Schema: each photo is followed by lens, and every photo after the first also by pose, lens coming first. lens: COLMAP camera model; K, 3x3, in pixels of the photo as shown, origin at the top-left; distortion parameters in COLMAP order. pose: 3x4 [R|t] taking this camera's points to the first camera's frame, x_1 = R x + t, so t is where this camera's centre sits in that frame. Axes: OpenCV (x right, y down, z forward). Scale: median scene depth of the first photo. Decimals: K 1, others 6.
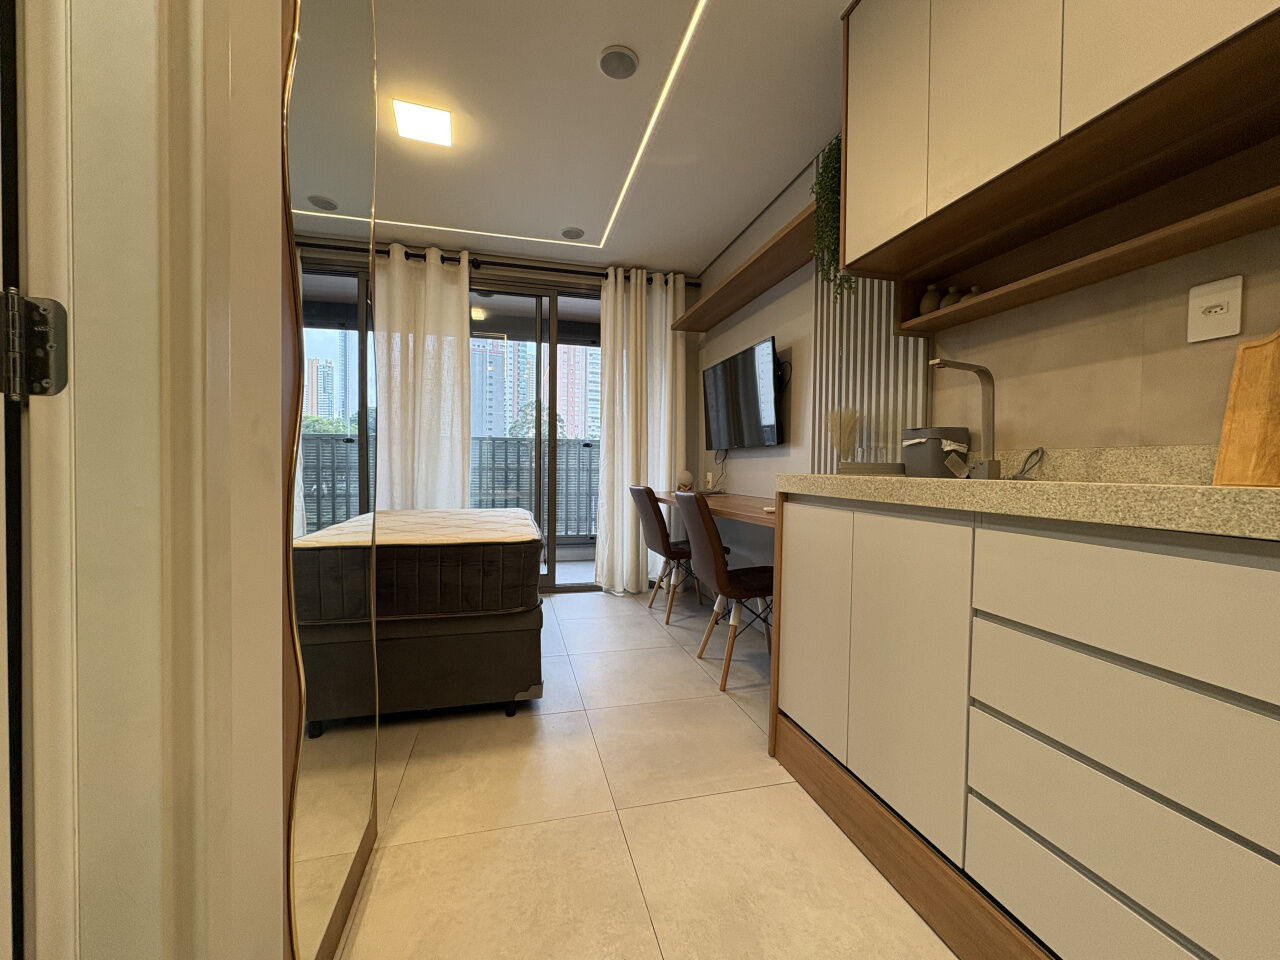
lens RADIAL K [[510.1, 0, 637.2], [0, 510.1, 479.8], [0, 0, 1]] dist [-0.000067, -0.000328]
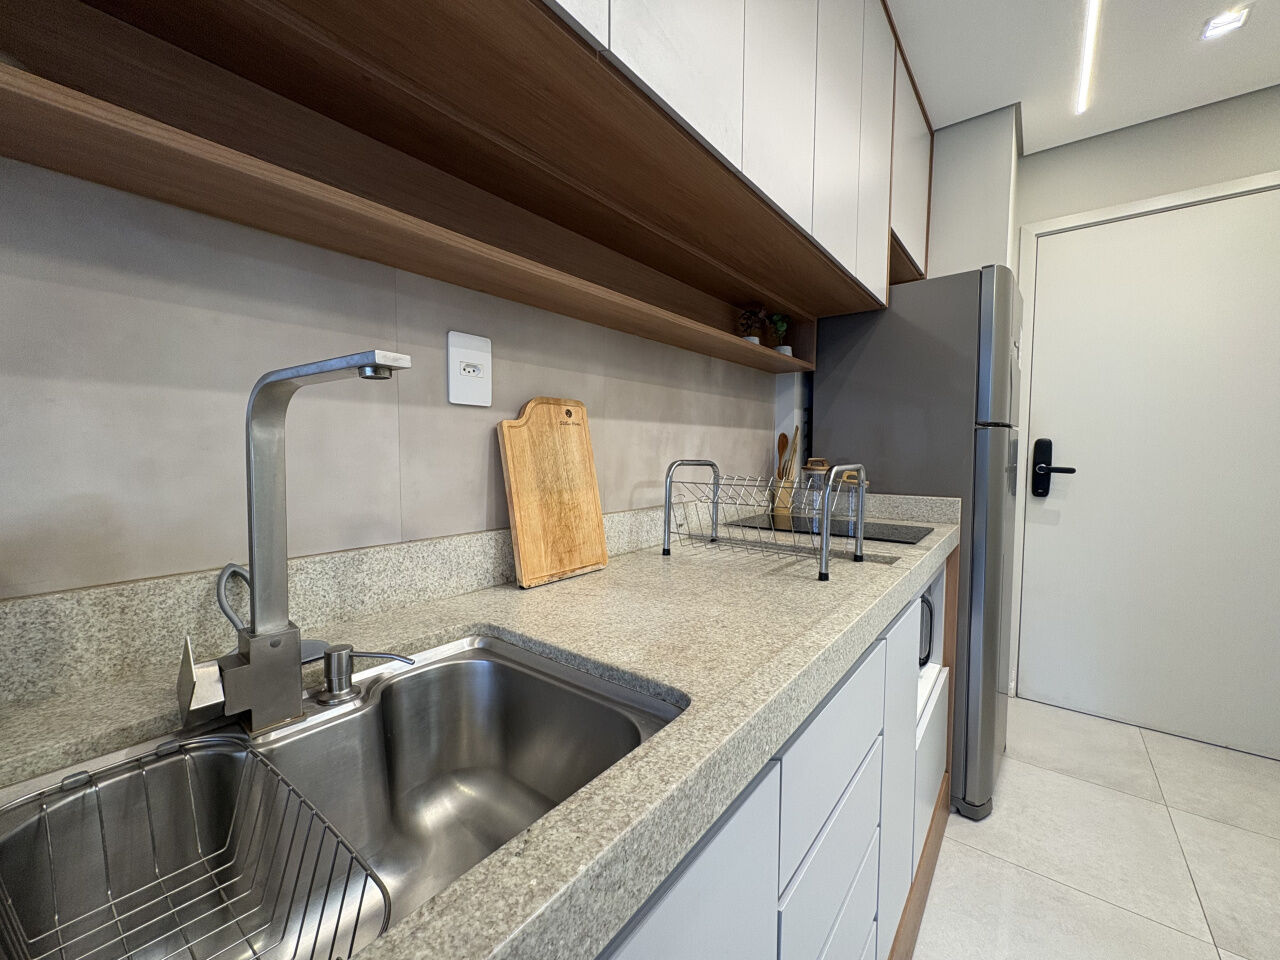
lens RADIAL K [[510.1, 0, 640.2], [0, 510.1, 479.2], [0, 0, 1]] dist [-0.000067, -0.000328]
pose [[-0.613372, -0.062276, 0.787335, 0.127821], [0.006320, 0.996467, 0.083741, -0.092532], [-0.789769, 0.056341, -0.610812, 0.533400]]
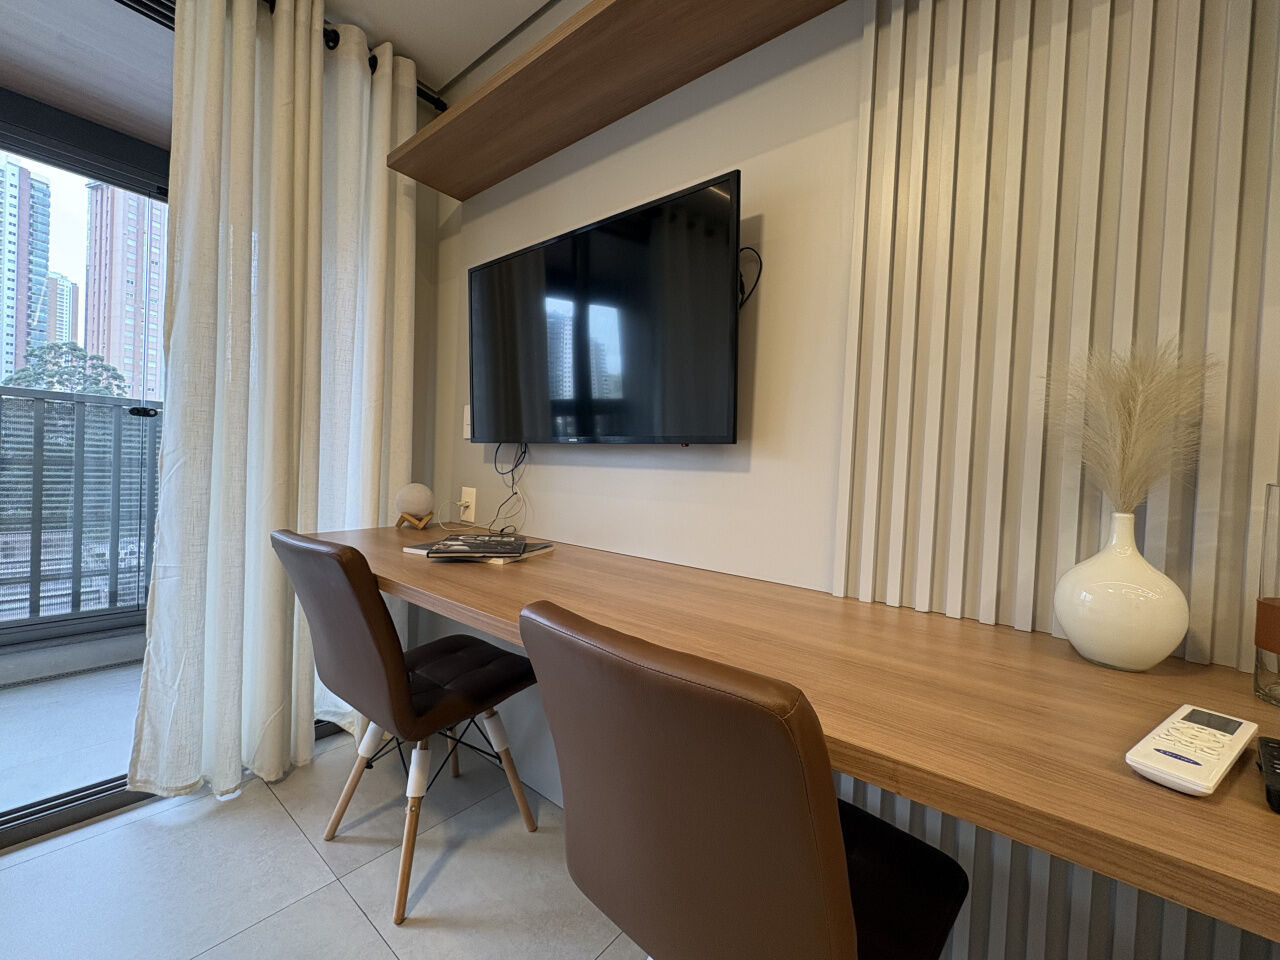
lens RADIAL K [[510.1, 0, 640.4], [0, 510.1, 478.7], [0, 0, 1]] dist [-0.000067, -0.000328]
pose [[0.797694, 0.012816, 0.602926, -0.031722], [-0.022318, 0.999717, 0.008277, -0.043180], [-0.602649, -0.020058, 0.797754, 0.731435]]
